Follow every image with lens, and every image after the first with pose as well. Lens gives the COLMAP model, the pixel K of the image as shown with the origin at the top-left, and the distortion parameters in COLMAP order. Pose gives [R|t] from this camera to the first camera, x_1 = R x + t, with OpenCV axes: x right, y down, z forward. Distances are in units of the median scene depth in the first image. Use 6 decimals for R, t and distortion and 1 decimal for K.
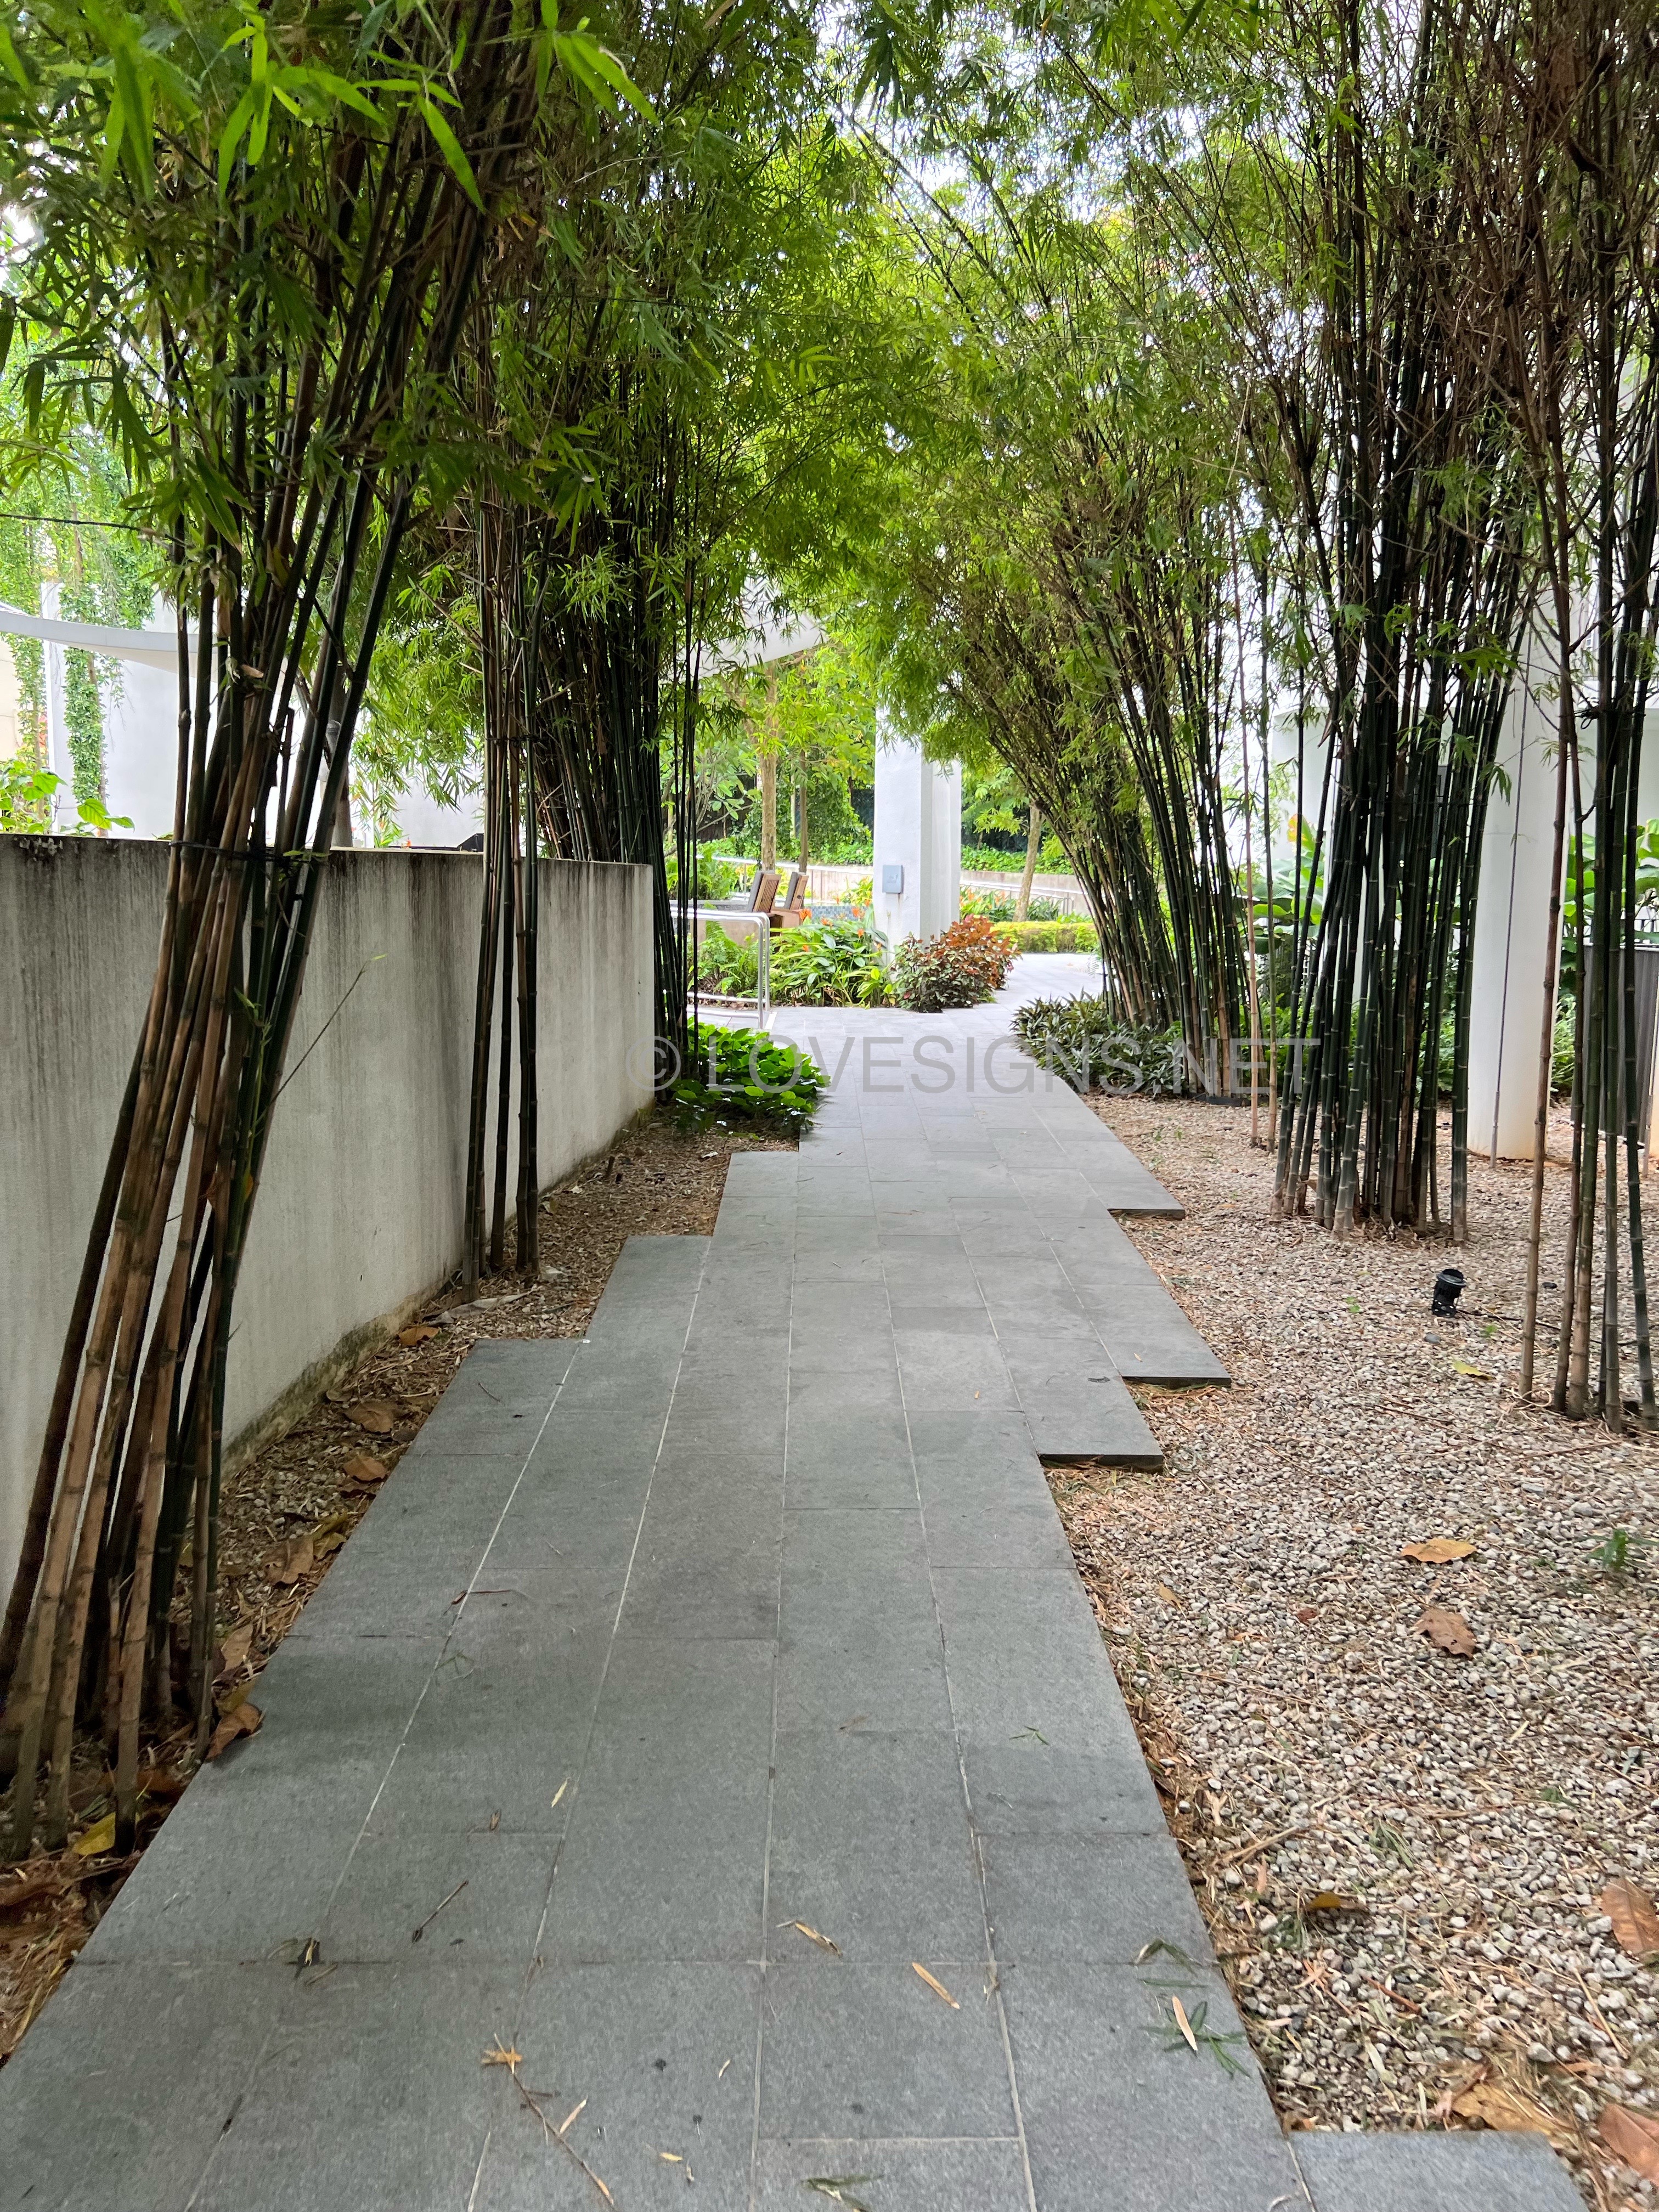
lens RADIAL K [[1694.5, 0, 829.5], [0, 1694.5, 1106.0], [0, 0, 1]] dist [0.047241, -0.080702]
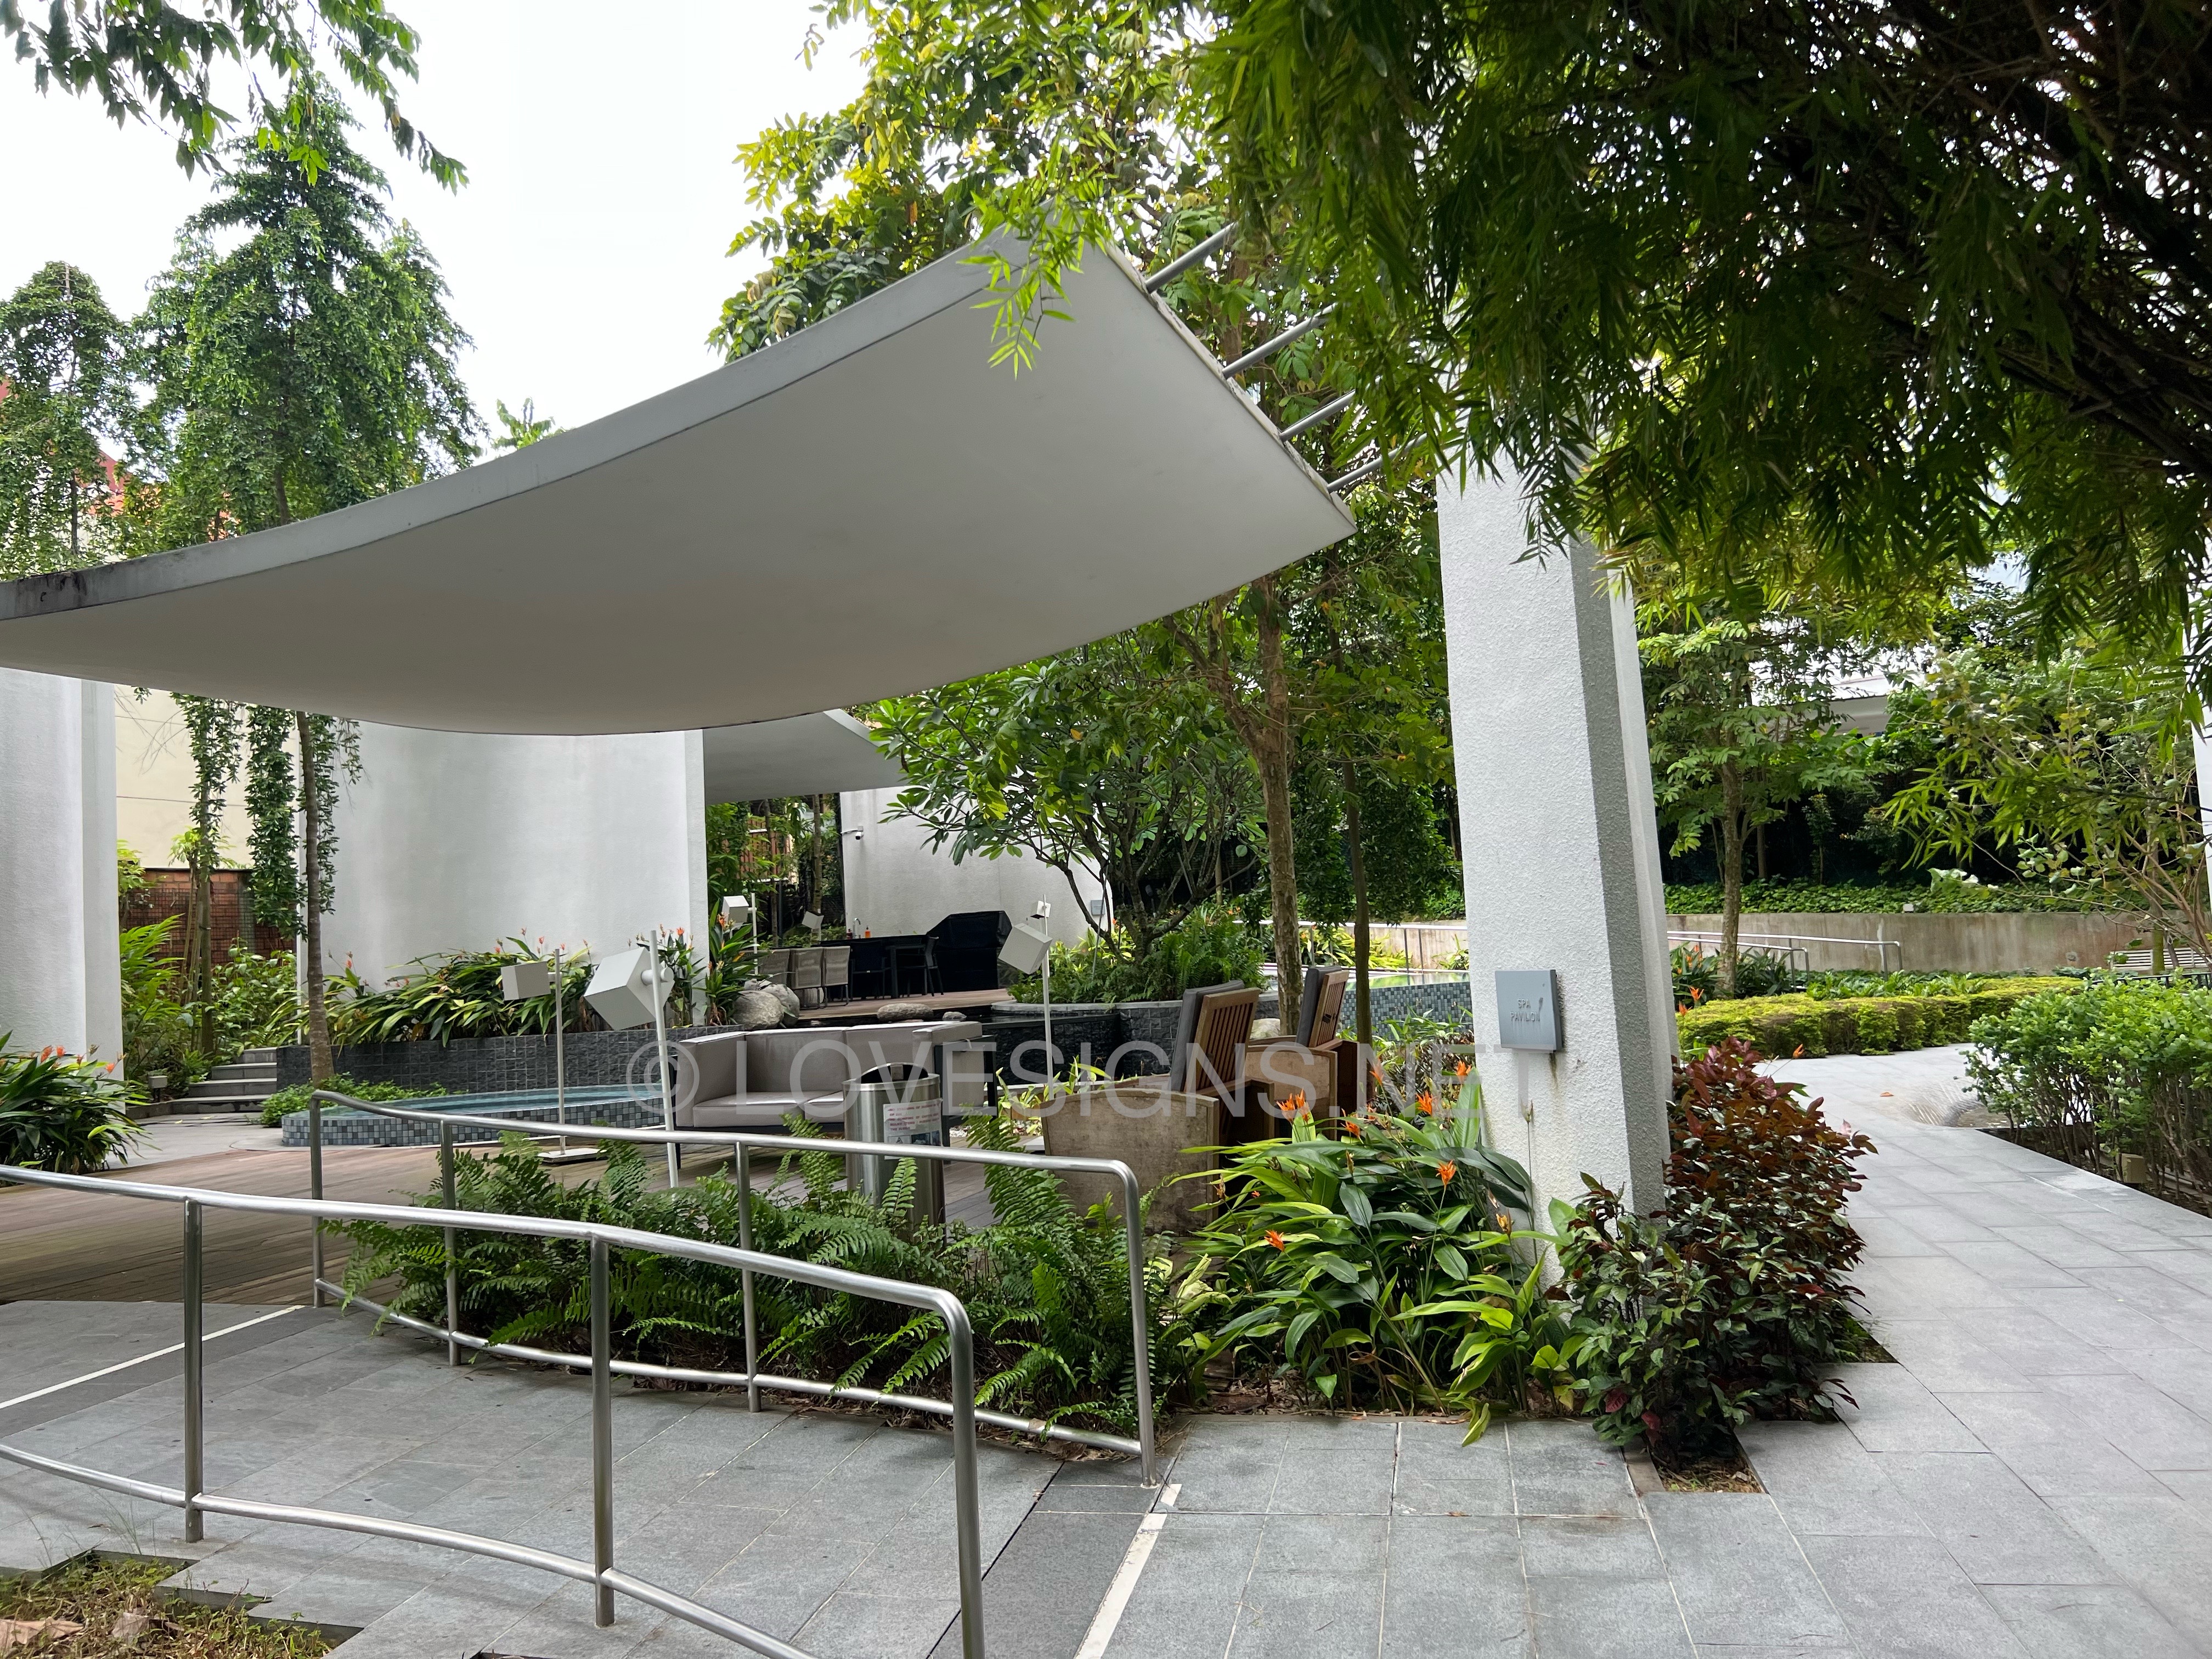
lens RADIAL K [[1694.5, 0, 1106.0], [0, 1694.5, 829.5], [0, 0, 1]] dist [0.047241, -0.080702]
pose [[0.979365, -0.081674, -0.184863, 0.020210], [0.045252, 0.980100, -0.193279, -0.107031], [0.196970, 0.180925, 0.963571, 0.653880]]
